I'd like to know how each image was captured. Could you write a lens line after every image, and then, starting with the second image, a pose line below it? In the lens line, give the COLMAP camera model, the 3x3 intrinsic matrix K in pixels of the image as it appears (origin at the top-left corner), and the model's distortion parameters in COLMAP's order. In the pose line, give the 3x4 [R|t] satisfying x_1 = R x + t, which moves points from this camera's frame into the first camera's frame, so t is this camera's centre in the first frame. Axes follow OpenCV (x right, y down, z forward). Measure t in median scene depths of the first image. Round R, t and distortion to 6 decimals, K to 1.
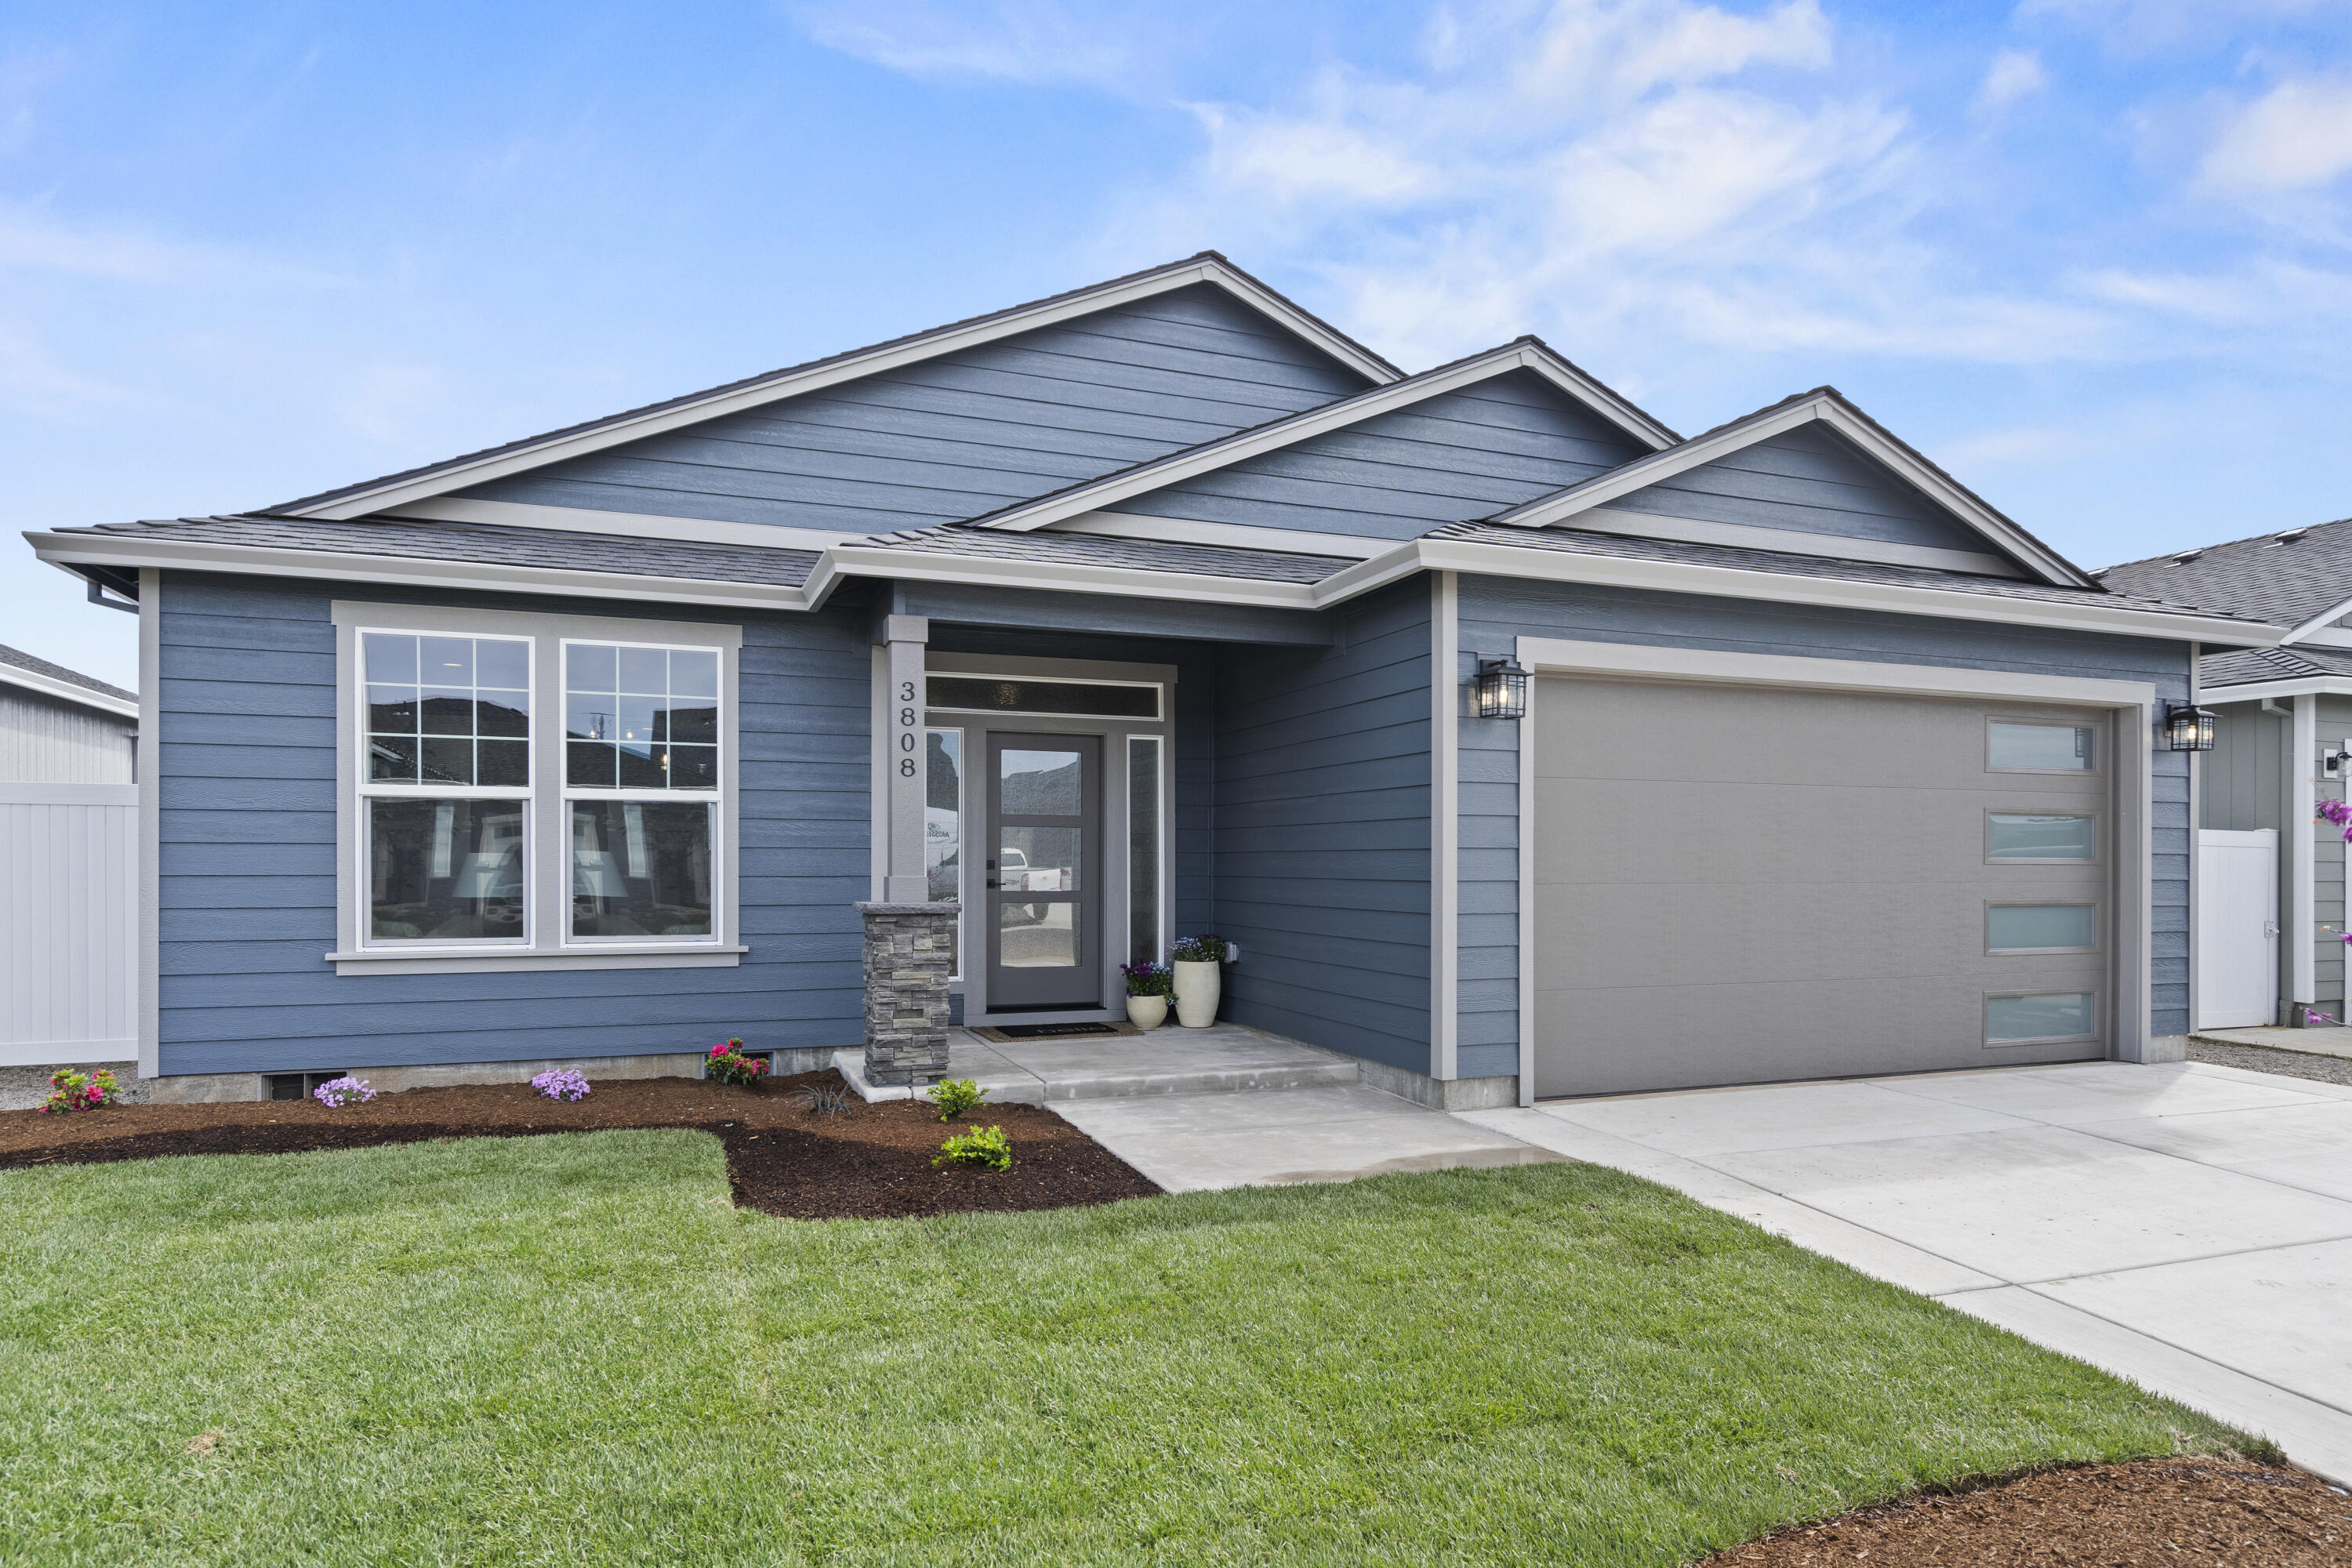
lens RADIAL K [[1361.8, 0, 1176.8], [0, 1361.8, 778.7], [0, 0, 1]] dist [0.008751, 0.000469]
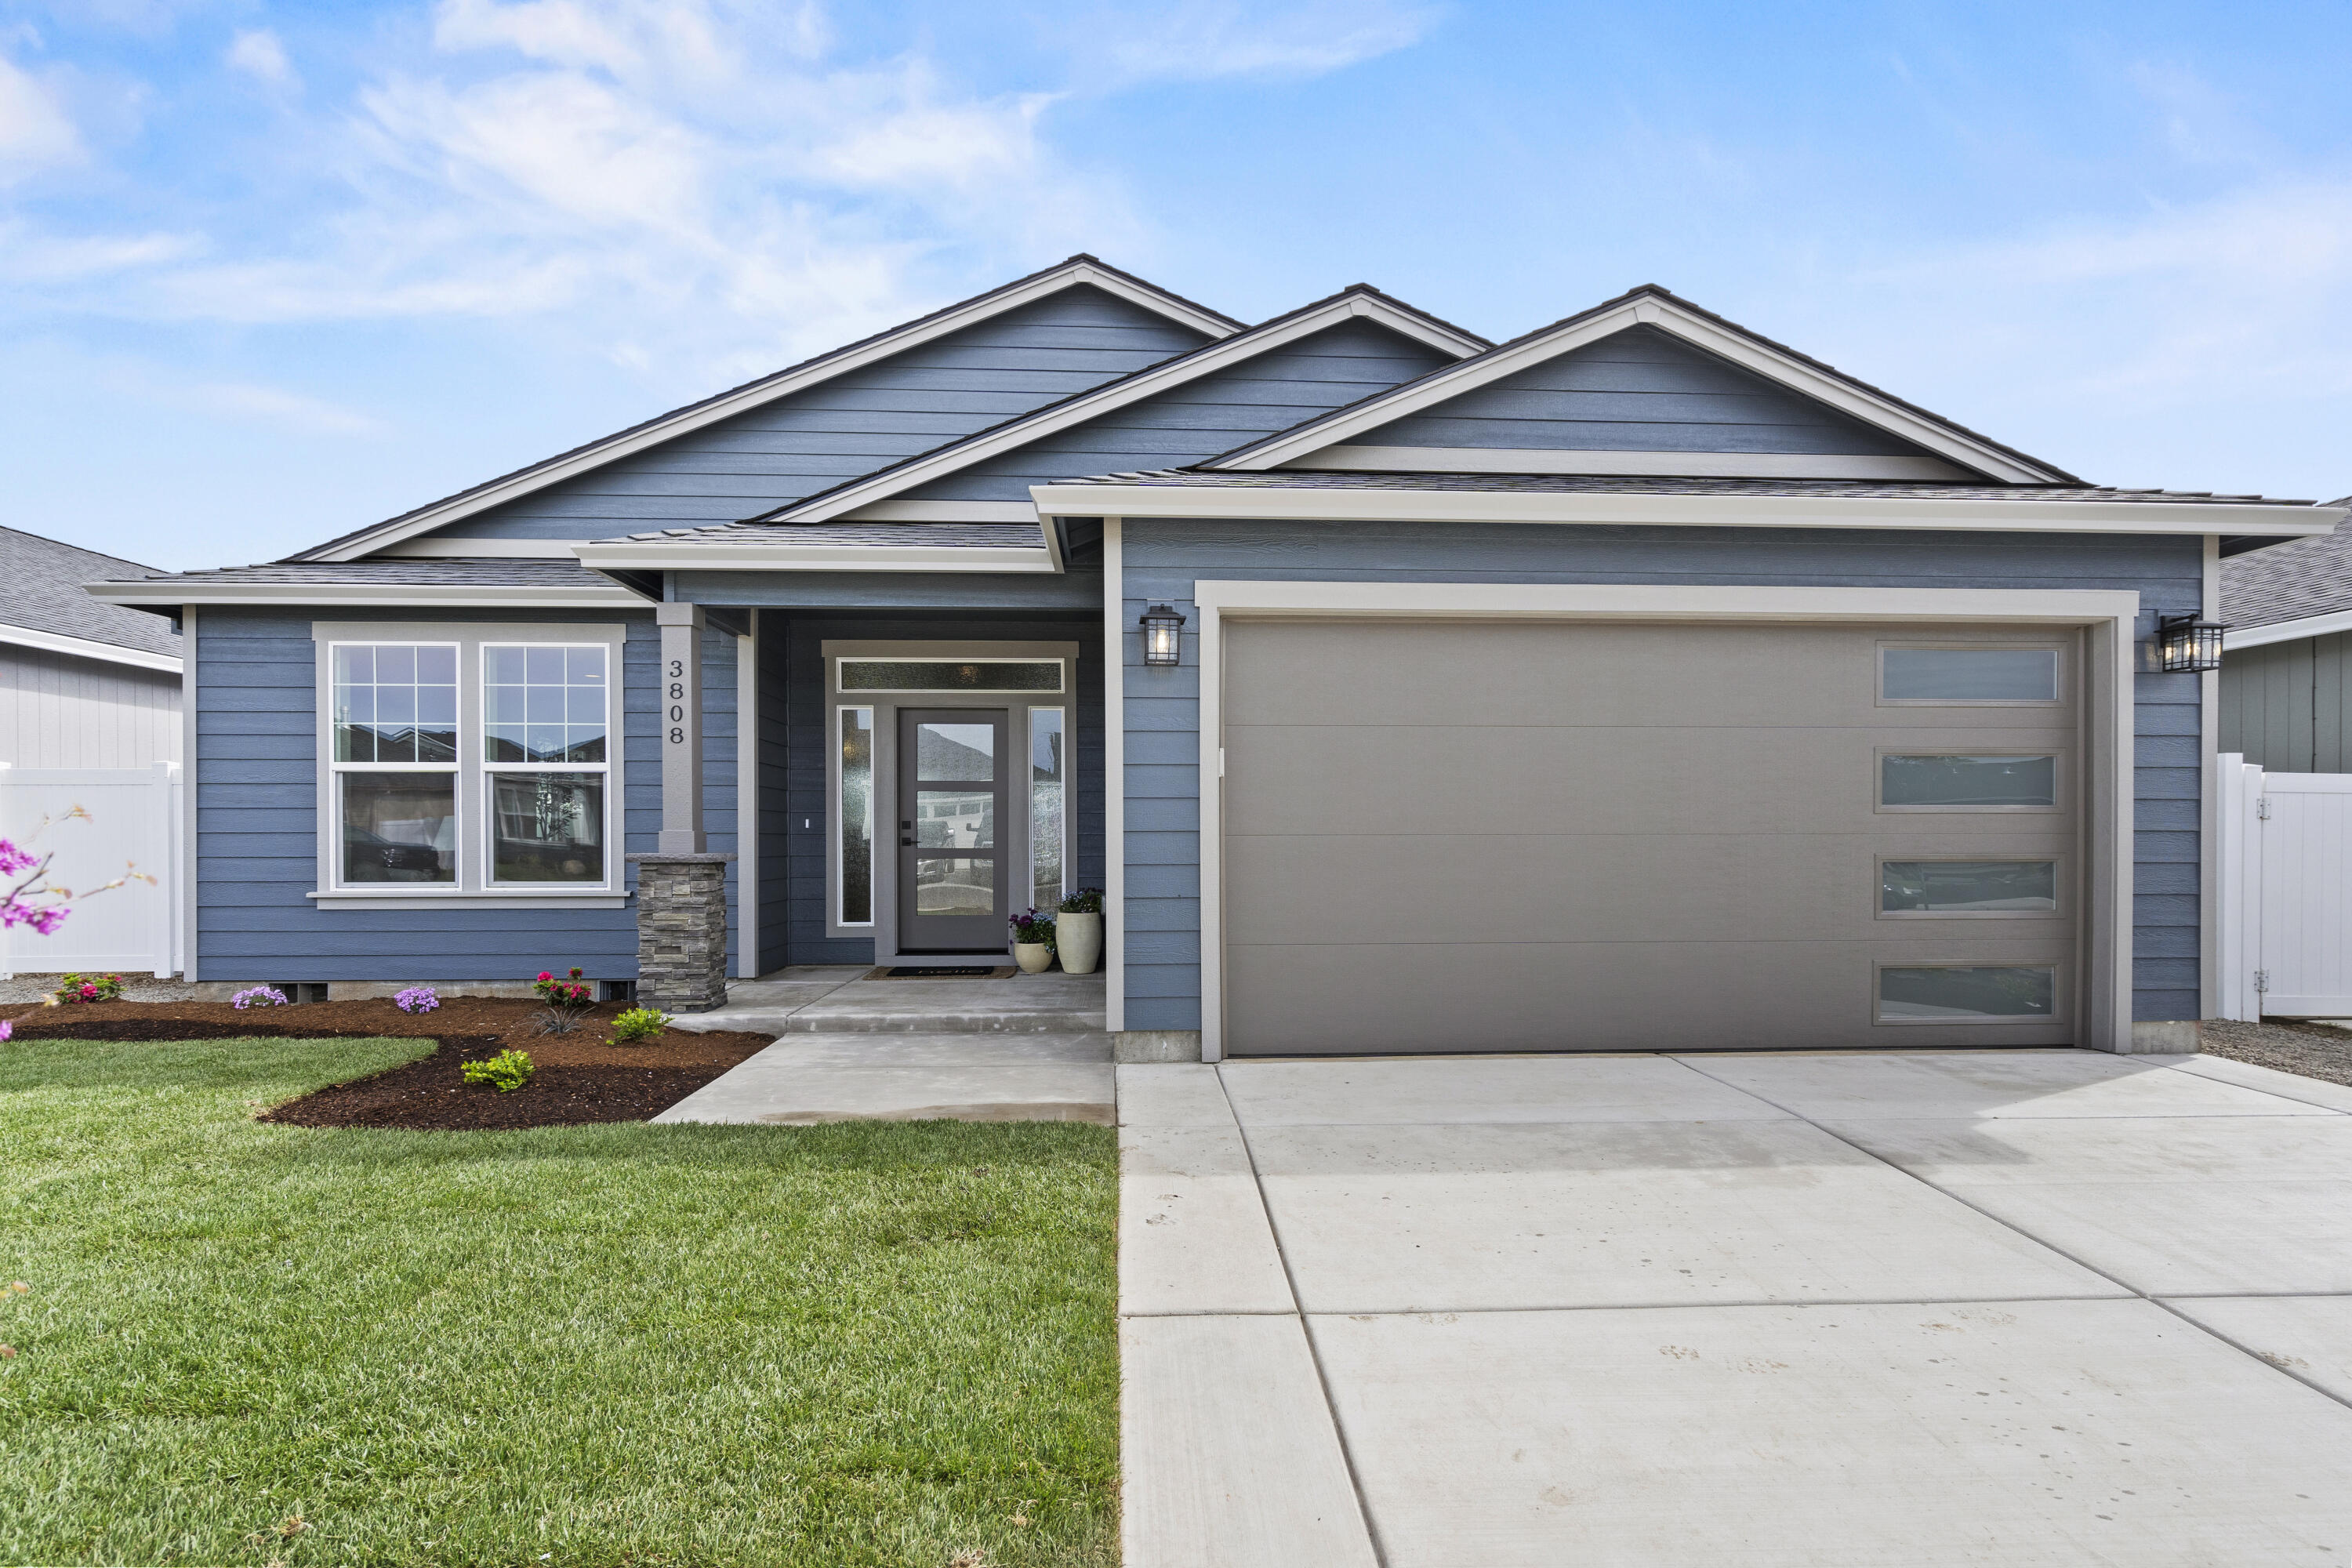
lens RADIAL K [[1128.0, 0, 1176.5], [0, 1128.0, 782.5], [0, 0, 1]] dist [0.000938, 0.001098]
pose [[0.949810, -0.020404, -0.312161, 0.467087], [0.023957, 0.999684, 0.007549, 0.032189], [0.311909, -0.014649, 0.949999, 0.218496]]
